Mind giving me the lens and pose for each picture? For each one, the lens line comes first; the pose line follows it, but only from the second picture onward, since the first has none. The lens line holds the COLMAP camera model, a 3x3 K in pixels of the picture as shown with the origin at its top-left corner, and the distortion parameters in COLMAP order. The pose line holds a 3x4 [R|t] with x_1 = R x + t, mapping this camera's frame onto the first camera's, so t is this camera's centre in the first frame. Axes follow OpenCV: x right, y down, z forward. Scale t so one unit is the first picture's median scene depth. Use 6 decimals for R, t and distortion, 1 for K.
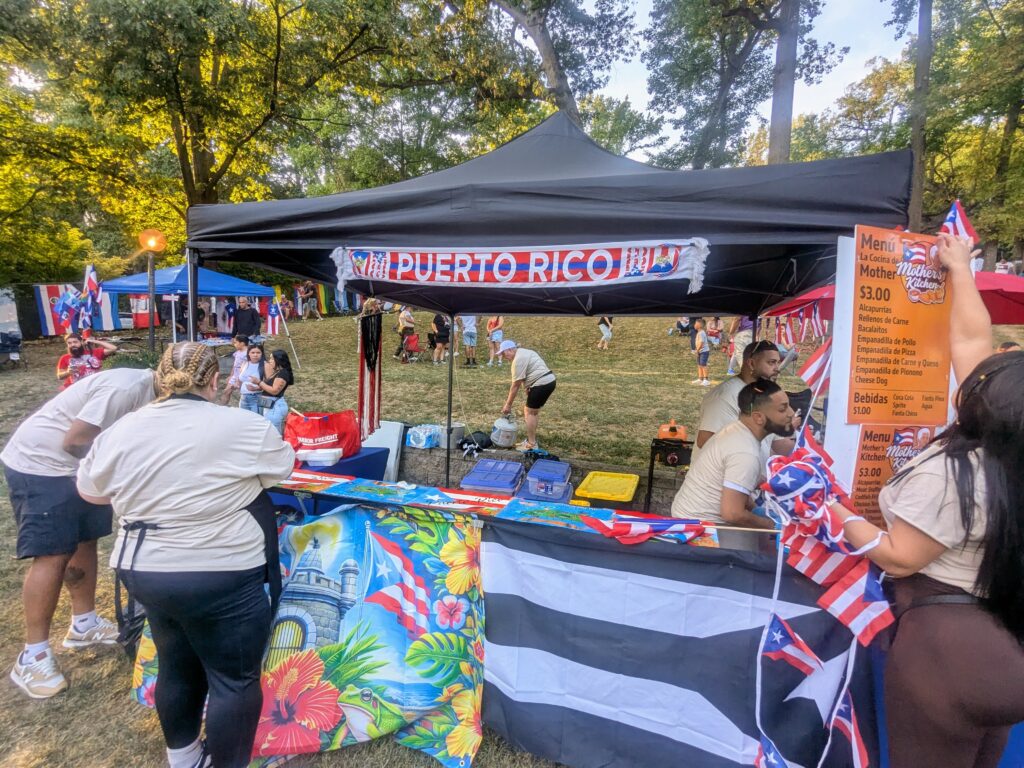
lens RADIAL K [[477.2, 0, 512.0], [0, 477.2, 384.0], [0, 0, 1]] dist [-0.000298, 0.000445]
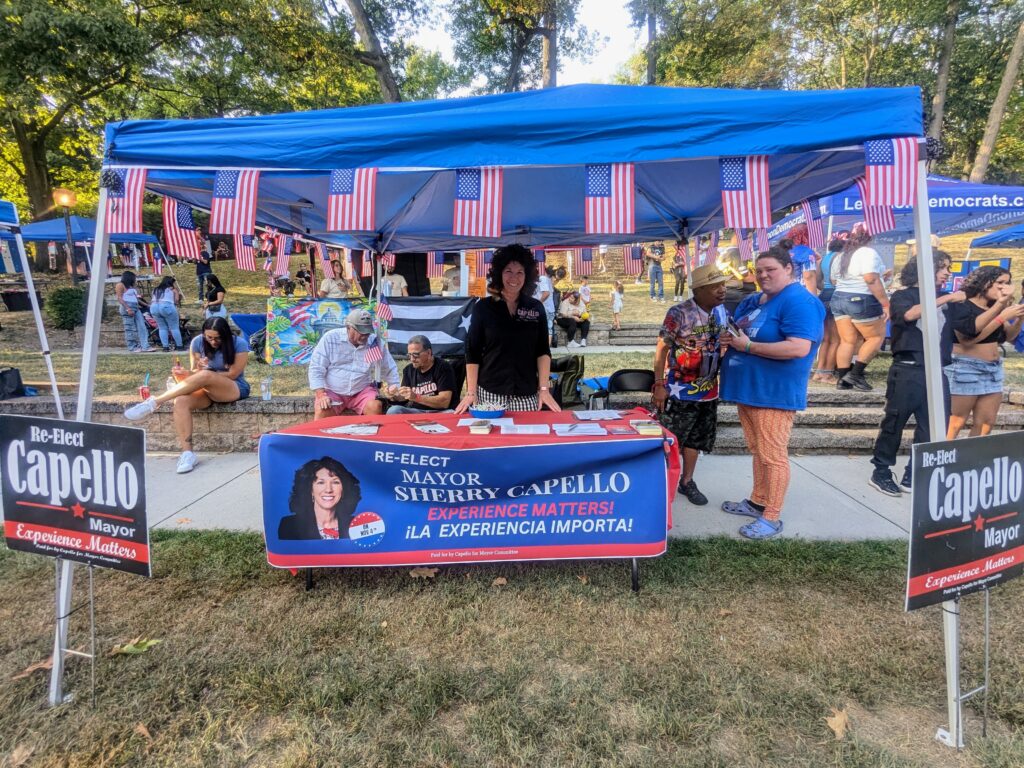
lens RADIAL K [[477.2, 0, 512.0], [0, 477.2, 384.0], [0, 0, 1]] dist [-0.000298, 0.000445]
pose [[0.942272, -0.102821, 0.318672, -0.028329], [0.069782, 0.991091, 0.113443, 0.039992], [-0.327497, -0.084656, 0.941052, -0.192975]]
